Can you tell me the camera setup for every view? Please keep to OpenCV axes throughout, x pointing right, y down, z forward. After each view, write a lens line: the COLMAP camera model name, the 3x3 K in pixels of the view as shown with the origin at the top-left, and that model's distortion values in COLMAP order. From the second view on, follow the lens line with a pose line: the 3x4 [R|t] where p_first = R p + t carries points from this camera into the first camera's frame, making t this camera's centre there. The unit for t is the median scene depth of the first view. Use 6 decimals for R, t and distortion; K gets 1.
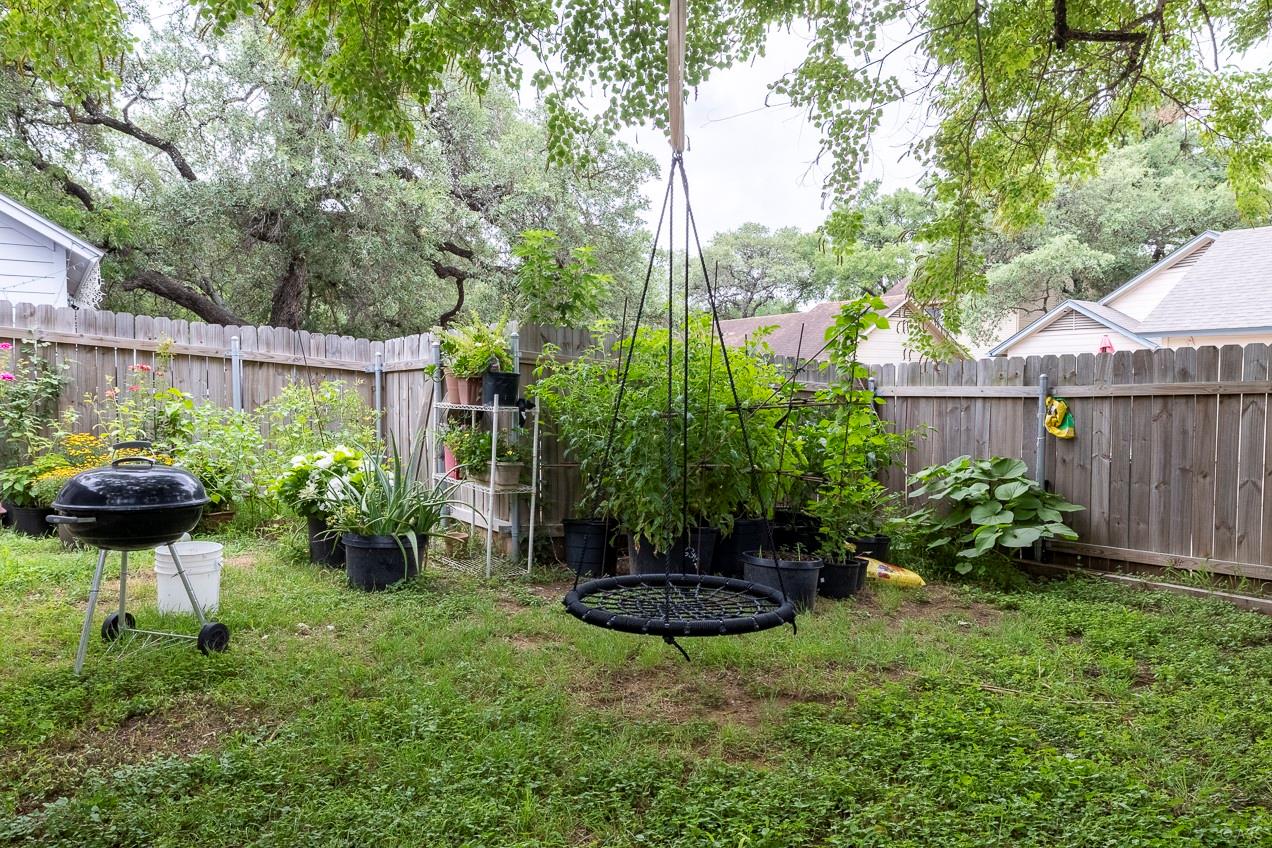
lens RADIAL K [[863.4, 0, 636.3], [0, 863.4, 419.3], [0, 0, 1]] dist [-0.003783, 0.002638]
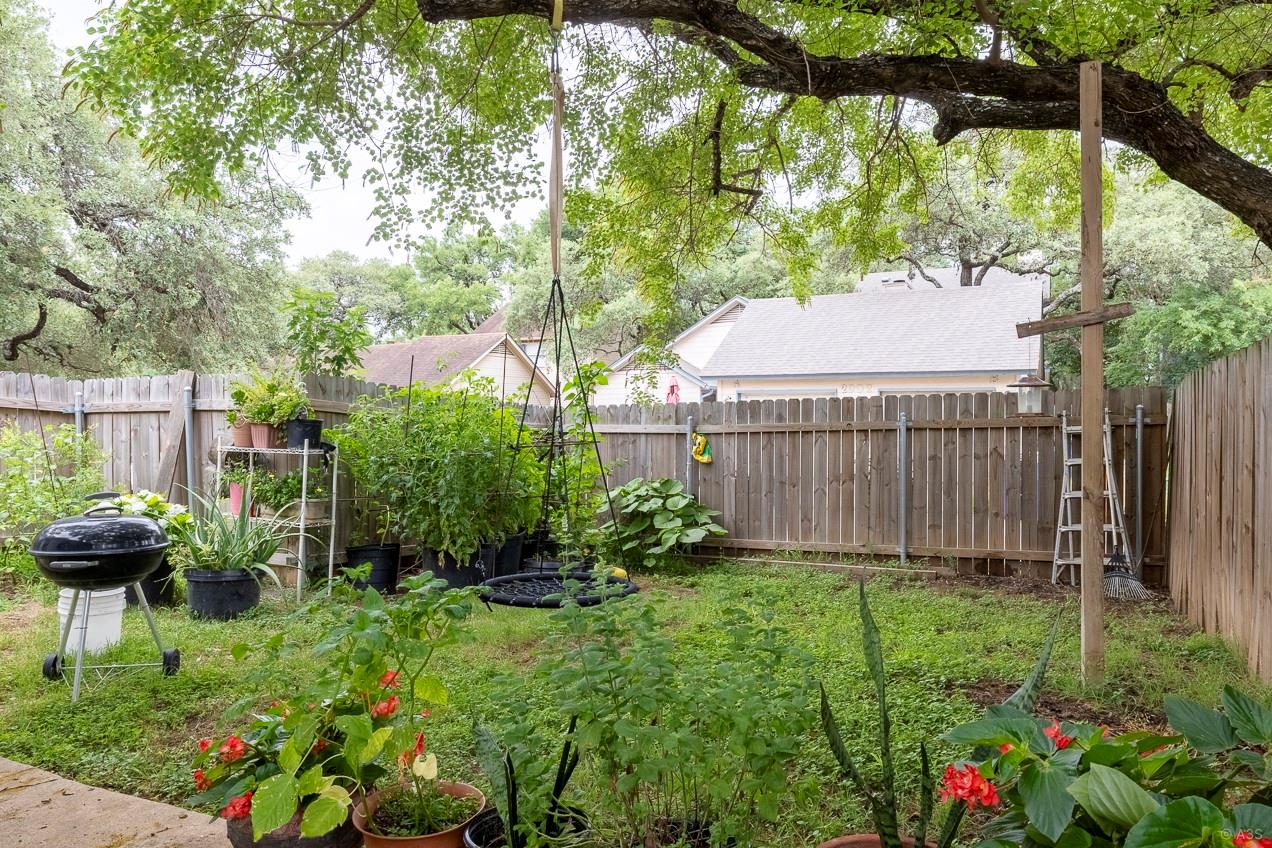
lens RADIAL K [[863.4, 0, 636.3], [0, 863.4, 425.6], [0, 0, 1]] dist [-0.003783, 0.002638]
pose [[0.878320, -0.007178, 0.478020, -0.279971], [0.018088, 0.999670, -0.018226, -0.015719], [-0.477731, 0.024655, 0.878160, -0.172800]]
